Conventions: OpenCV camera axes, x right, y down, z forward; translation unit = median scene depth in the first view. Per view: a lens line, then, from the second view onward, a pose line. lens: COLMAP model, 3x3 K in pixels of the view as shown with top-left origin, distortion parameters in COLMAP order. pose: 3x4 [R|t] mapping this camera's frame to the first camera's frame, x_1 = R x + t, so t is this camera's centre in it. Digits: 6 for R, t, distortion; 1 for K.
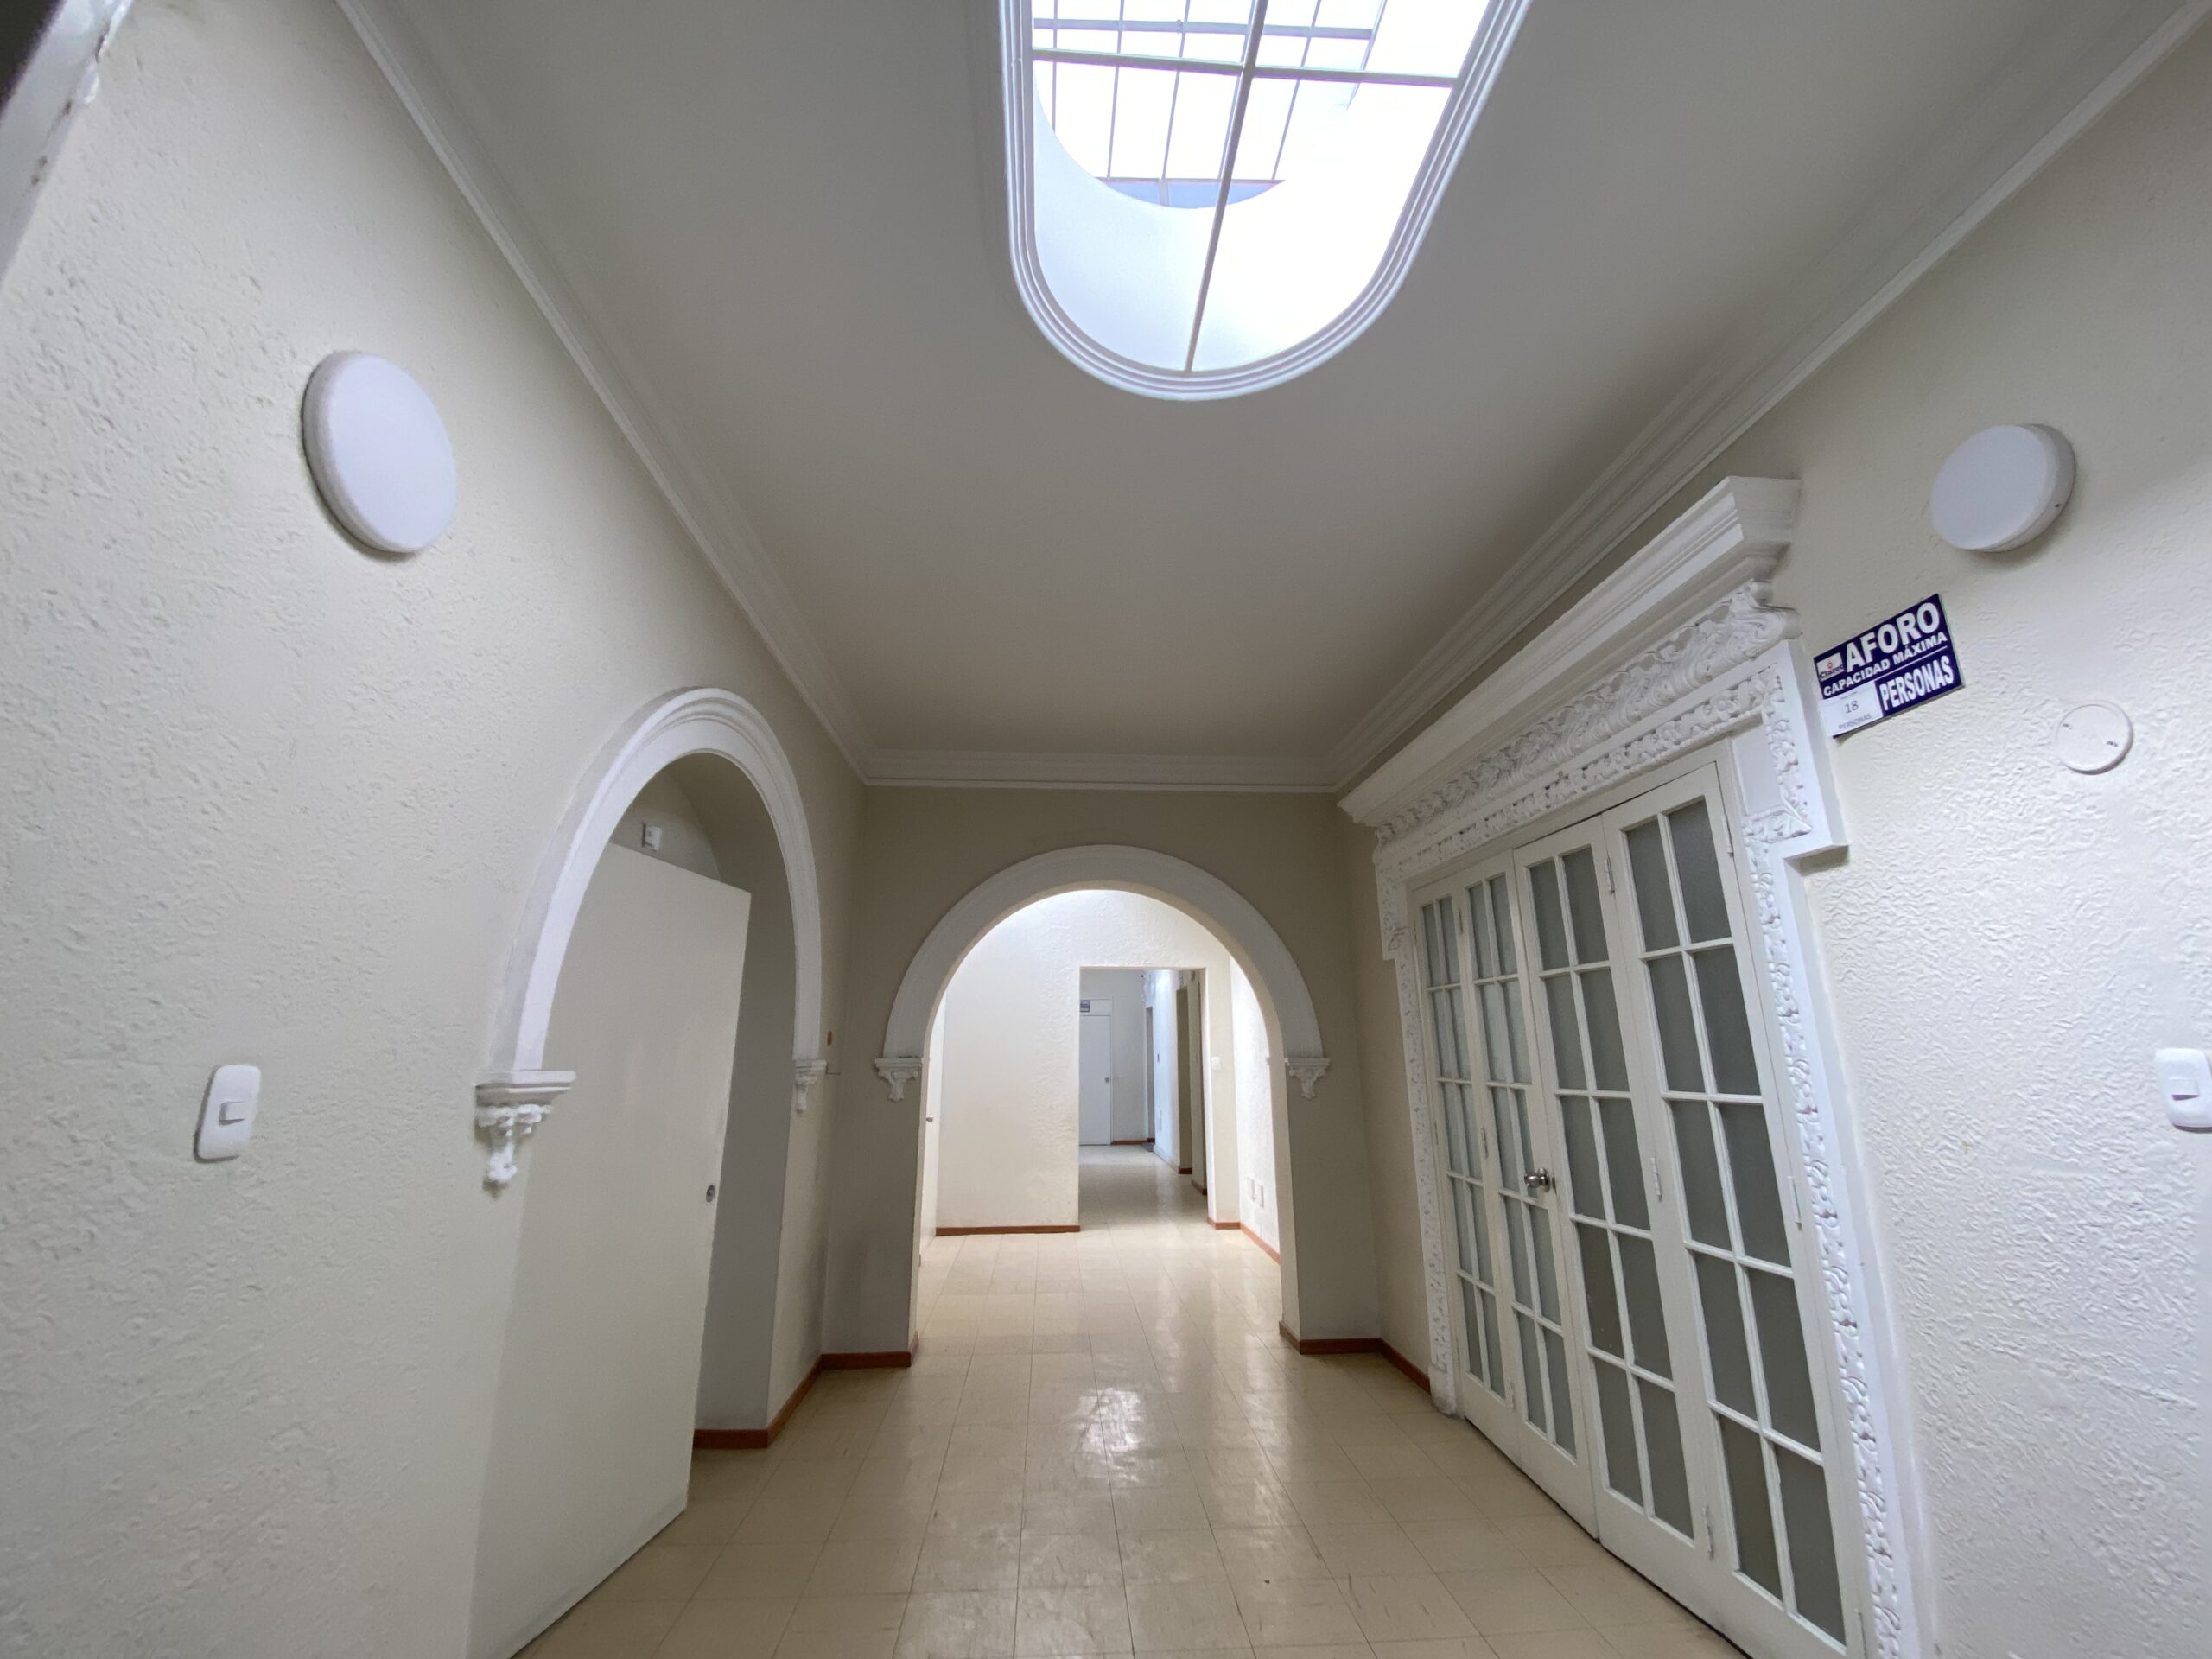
lens RADIAL K [[881.2, 0, 1106.0], [0, 881.2, 829.5], [0, 0, 1]] dist [-0.000795, -0.010812]
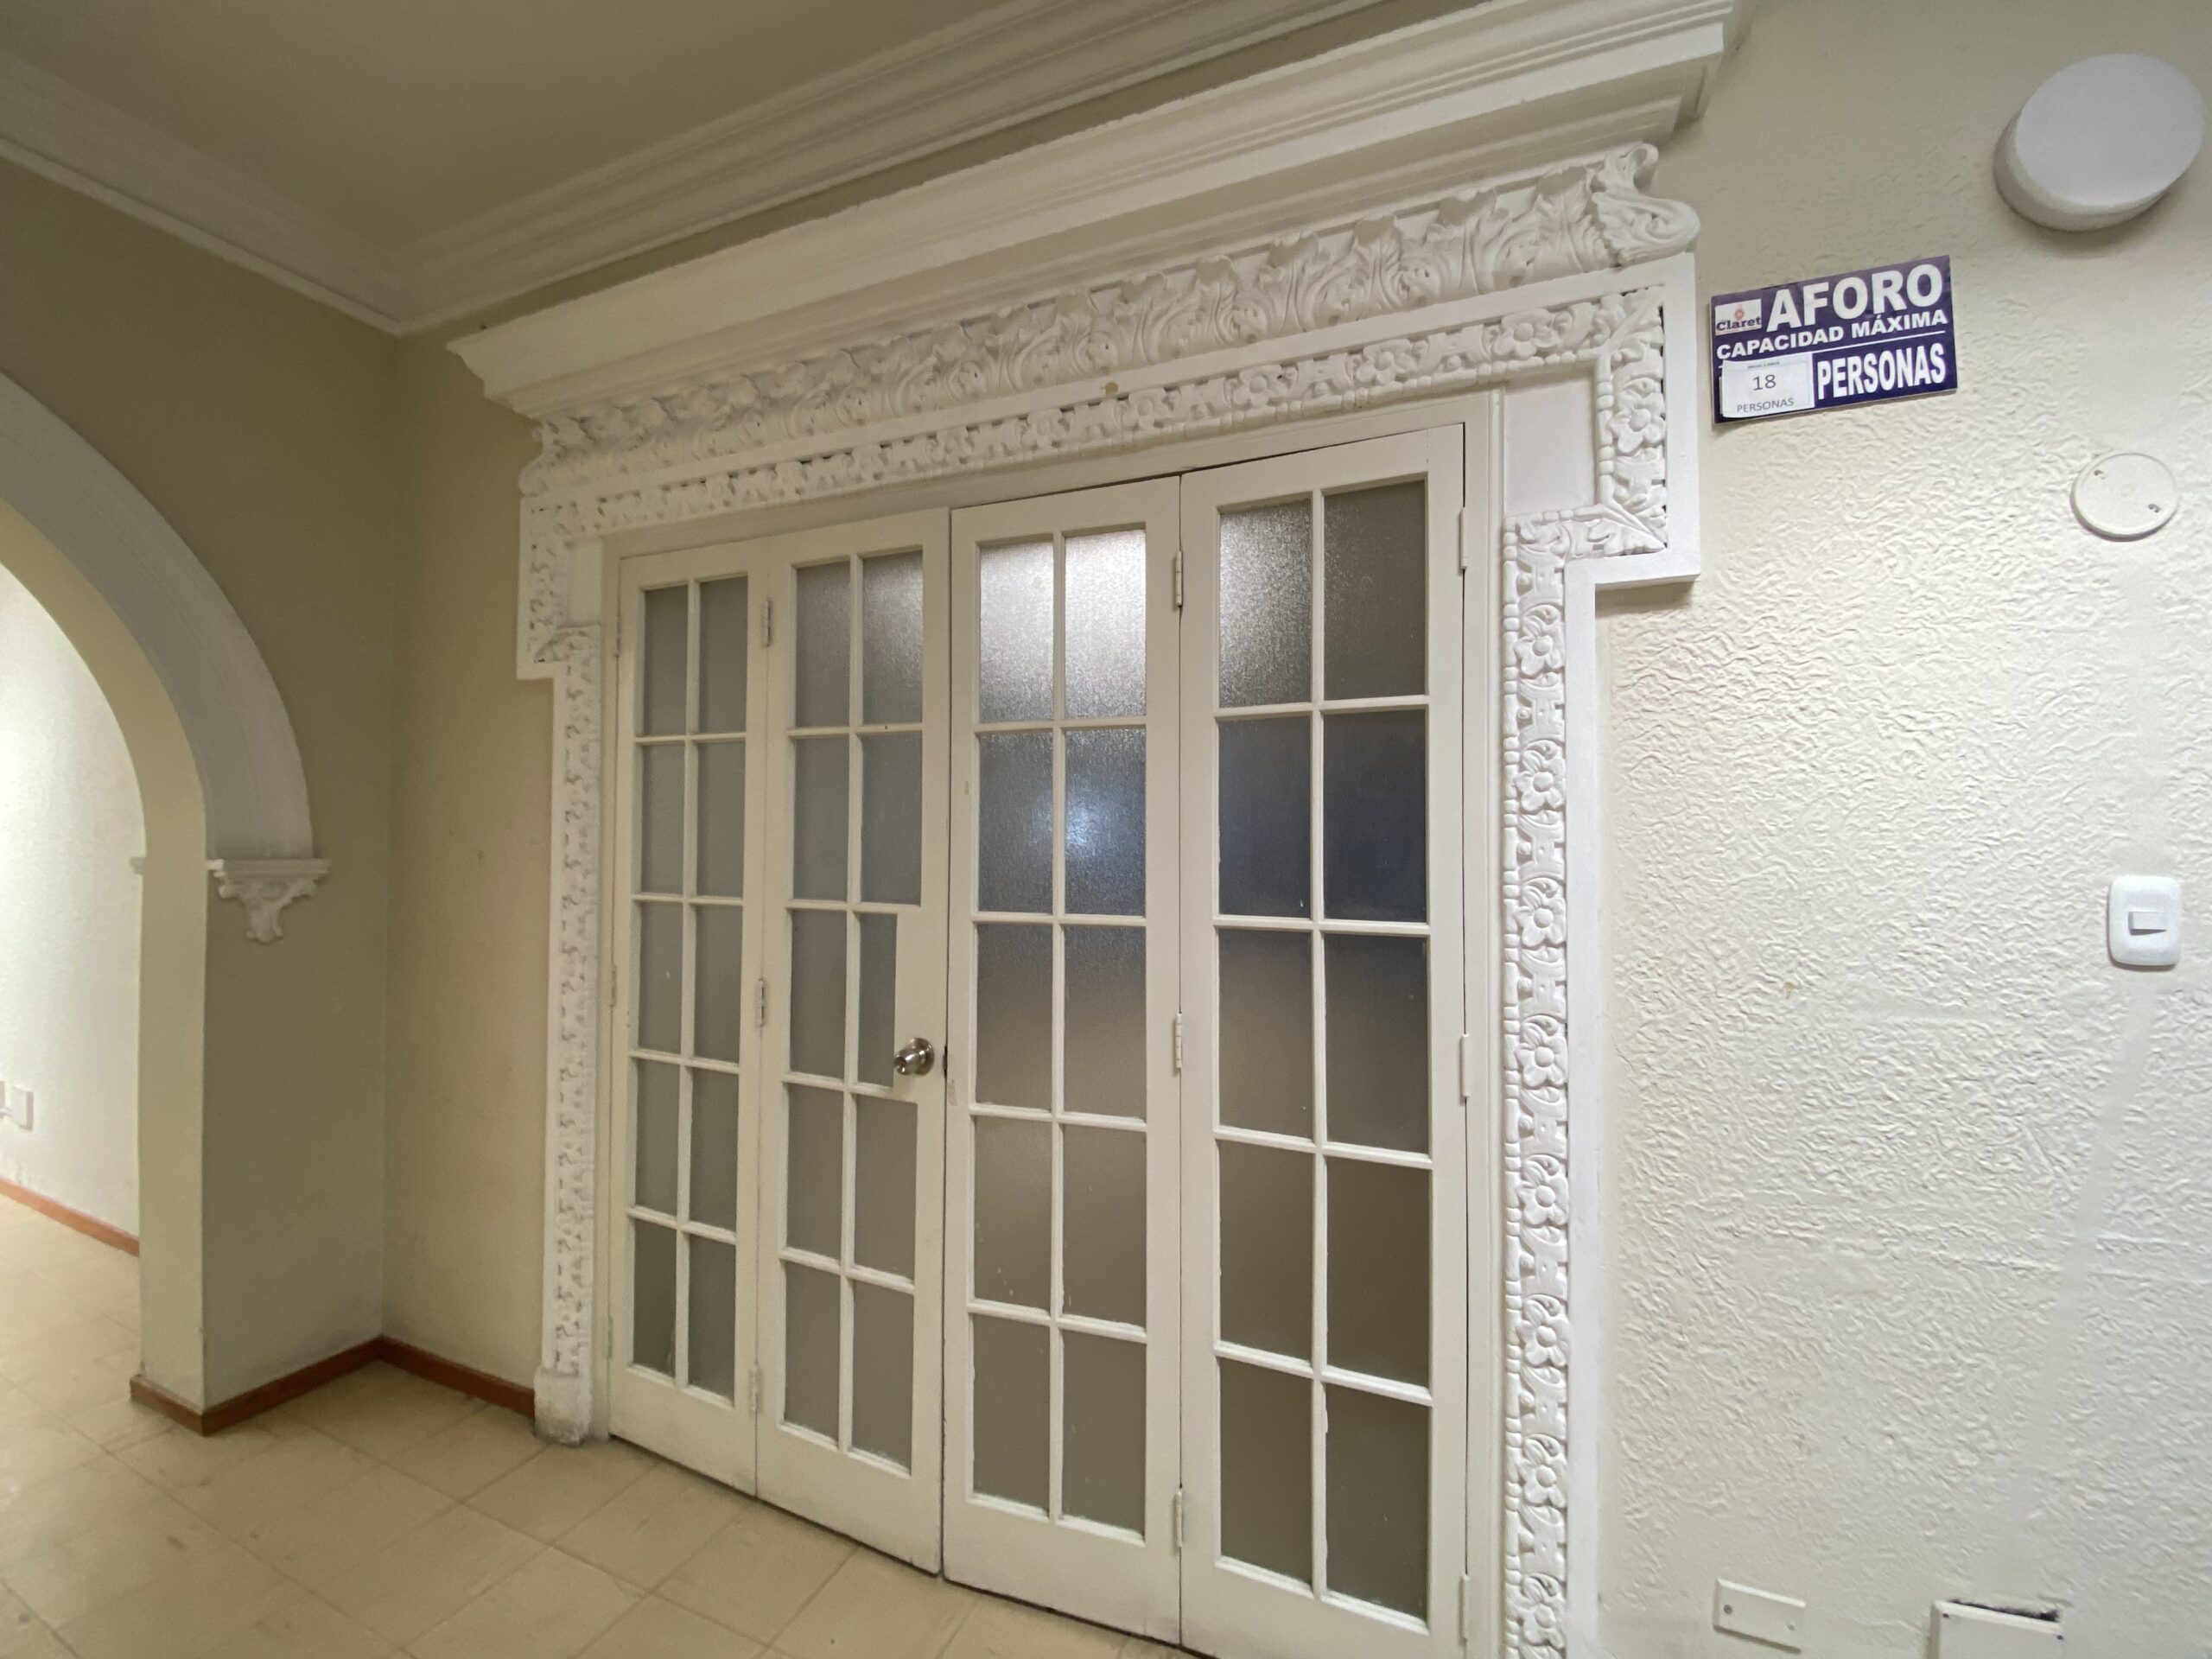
lens RADIAL K [[911.3, 0, 885.8], [0, 911.3, 840.7], [0, 0, 1]] dist [0.018965, -0.013007]
pose [[0.494146, 0.030420, 0.868847, -0.110568], [-0.232939, 0.967479, 0.098608, 0.316688], [-0.837591, -0.251115, 0.485162, 1.206963]]
